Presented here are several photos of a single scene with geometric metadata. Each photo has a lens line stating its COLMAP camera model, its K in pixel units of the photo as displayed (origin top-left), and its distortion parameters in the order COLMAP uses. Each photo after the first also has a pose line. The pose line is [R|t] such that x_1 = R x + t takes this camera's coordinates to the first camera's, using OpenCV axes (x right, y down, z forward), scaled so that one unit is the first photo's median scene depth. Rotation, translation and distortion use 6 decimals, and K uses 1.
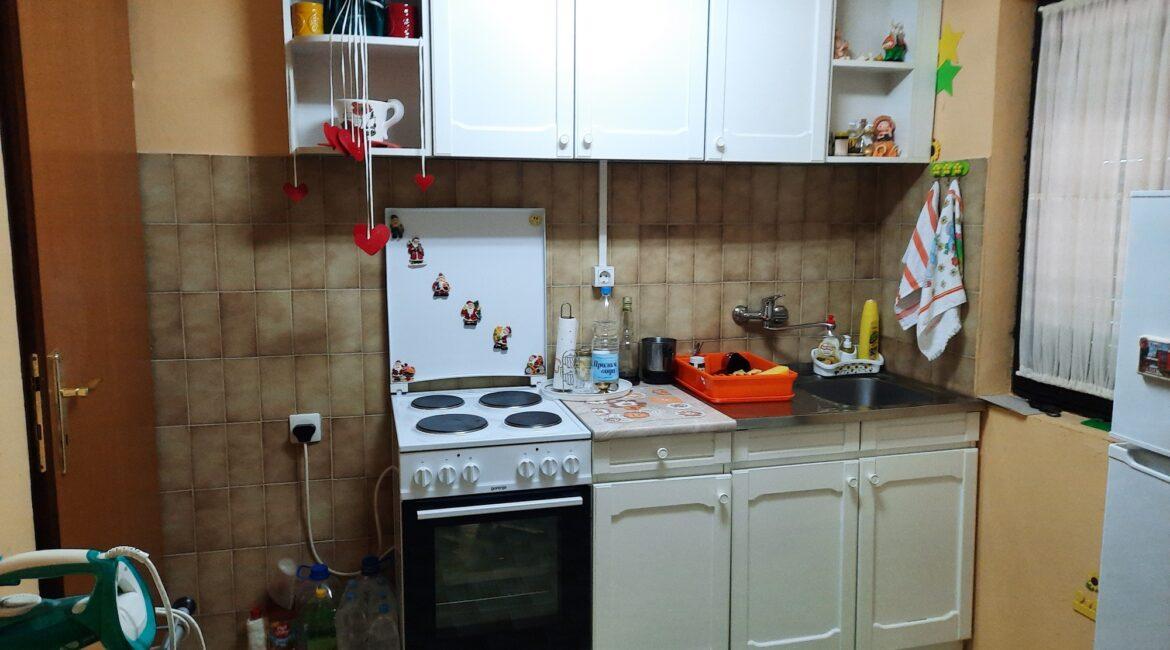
lens RADIAL K [[872.5, 0, 585.0], [0, 872.5, 325.0], [0, 0, 1]] dist [0.026393, 0.000433]
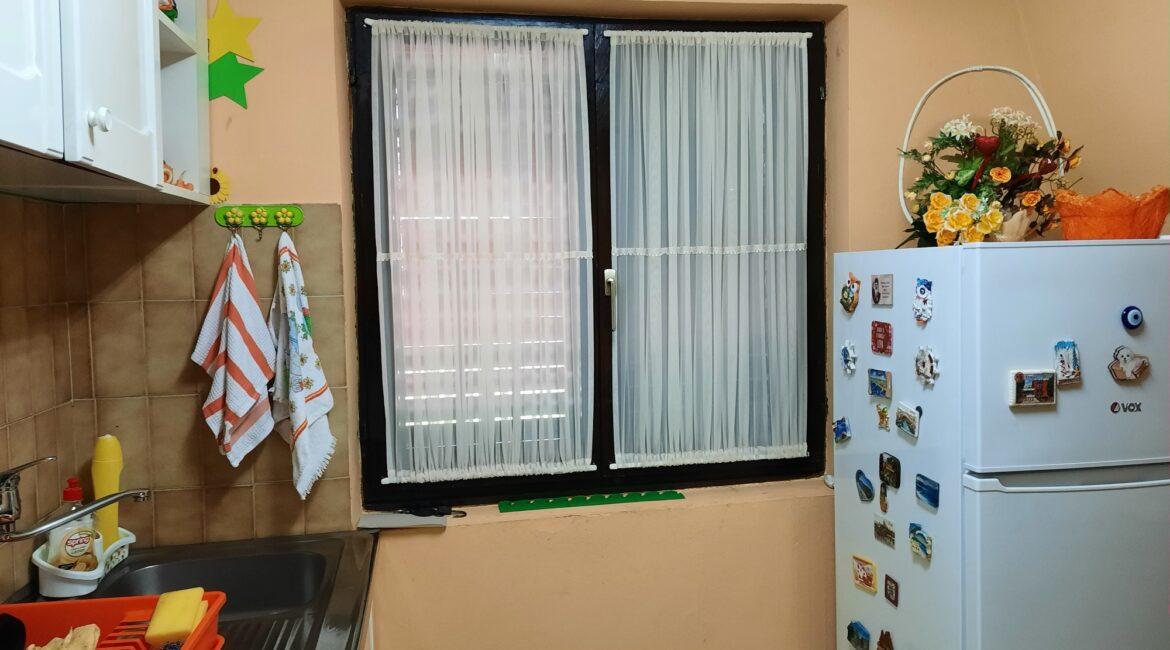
lens RADIAL K [[872.5, 0, 585.0], [0, 872.5, 325.0], [0, 0, 1]] dist [0.026393, 0.000433]
pose [[0.049962, -0.067433, 0.996472, -0.256502], [0.151163, 0.986735, 0.059195, -0.098960], [-0.987245, 0.147672, 0.059493, 0.742540]]
